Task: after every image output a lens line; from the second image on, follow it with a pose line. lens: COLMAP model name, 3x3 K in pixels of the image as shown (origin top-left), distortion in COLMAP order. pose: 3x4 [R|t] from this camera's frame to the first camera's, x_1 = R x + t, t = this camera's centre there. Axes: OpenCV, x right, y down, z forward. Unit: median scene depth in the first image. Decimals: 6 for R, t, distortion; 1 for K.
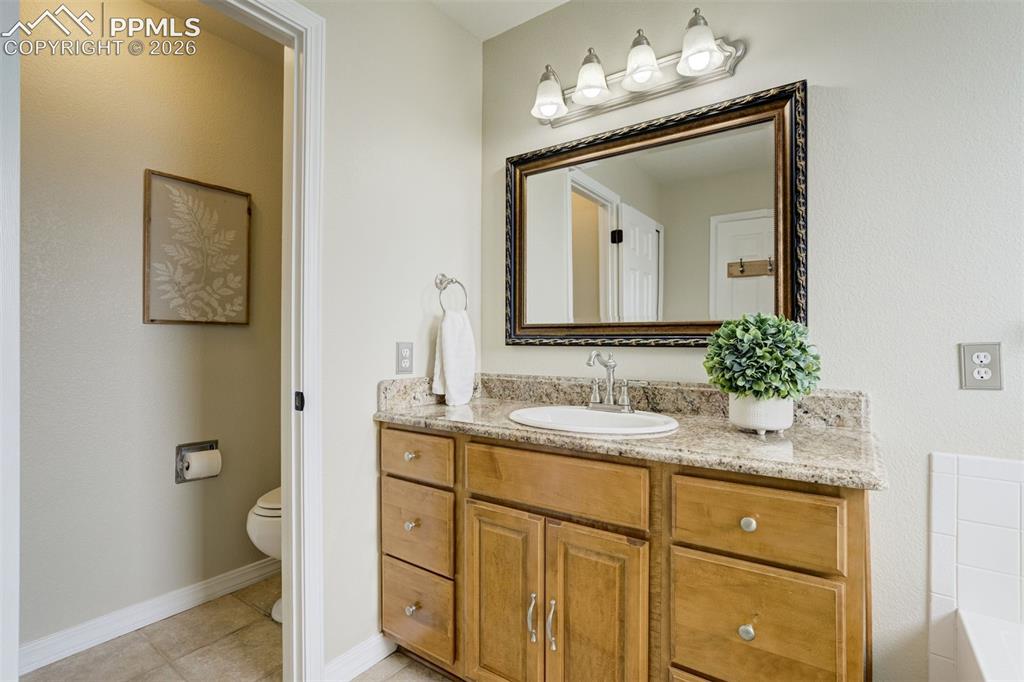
lens RADIAL K [[473.7, 0, 518.8], [0, 473.7, 345.1], [0, 0, 1]] dist [-0.030301, 0.010792]
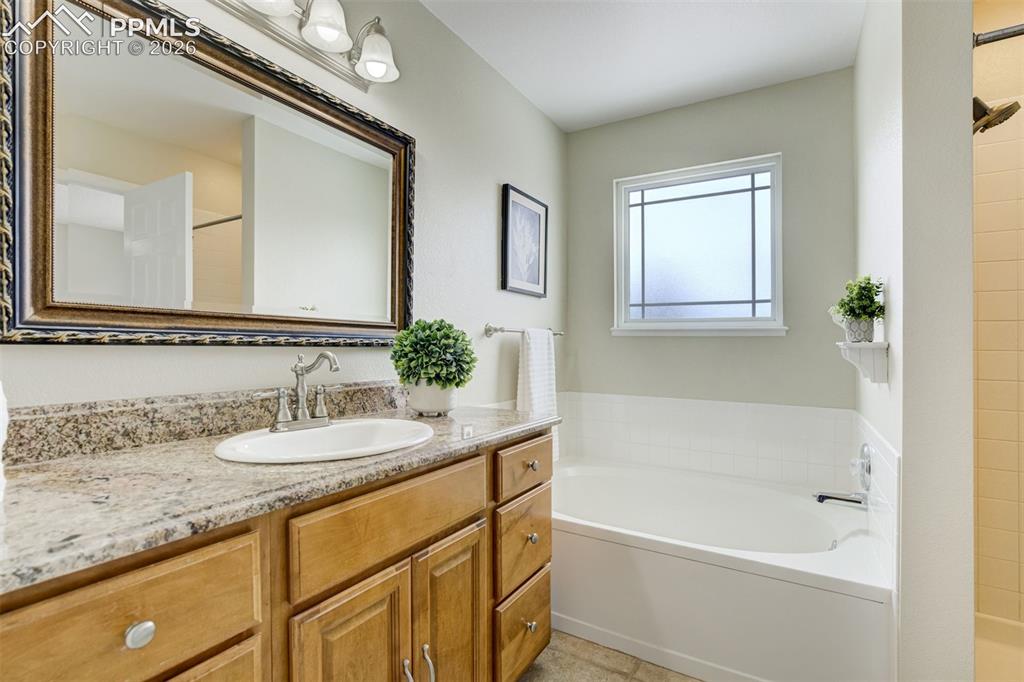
lens RADIAL K [[473.7, 0, 520.9], [0, 473.7, 342.0], [0, 0, 1]] dist [-0.030301, 0.010792]
pose [[-0.066310, 0.002609, 0.997796, -0.790662], [-0.009544, 0.999949, -0.003249, -0.006733], [-0.997753, -0.009738, -0.066282, 0.889315]]
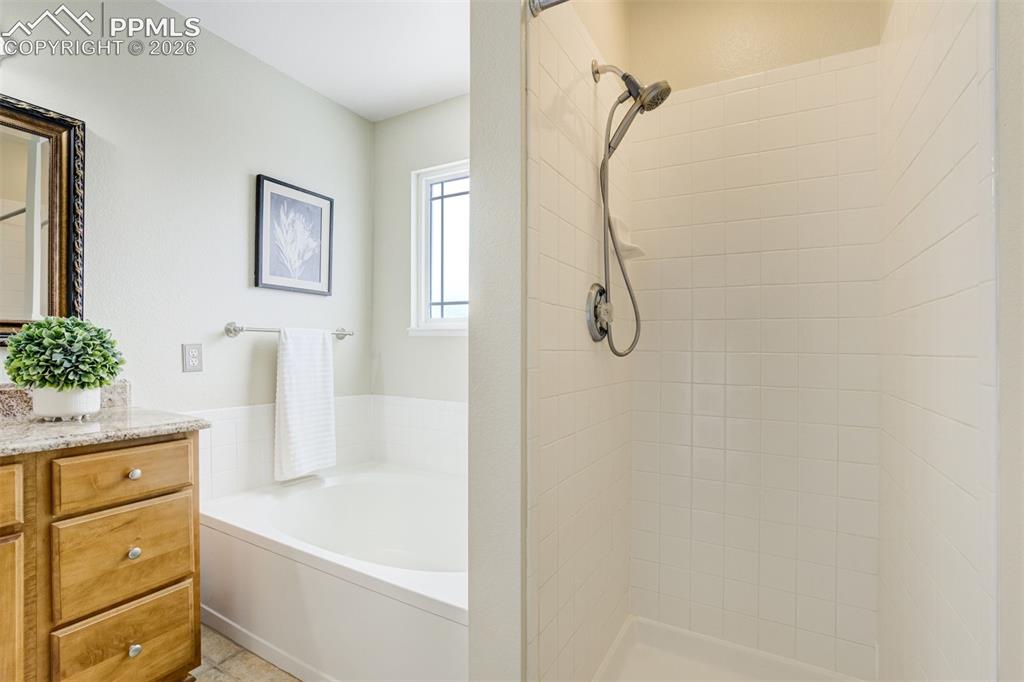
lens RADIAL K [[473.7, 0, 510.3], [0, 473.7, 349.6], [0, 0, 1]] dist [-0.030301, 0.010792]
pose [[-0.079477, -0.009363, 0.996793, -0.746426], [-0.010393, 0.999909, 0.008563, -0.008760], [-0.996782, -0.009679, -0.079567, 0.003431]]
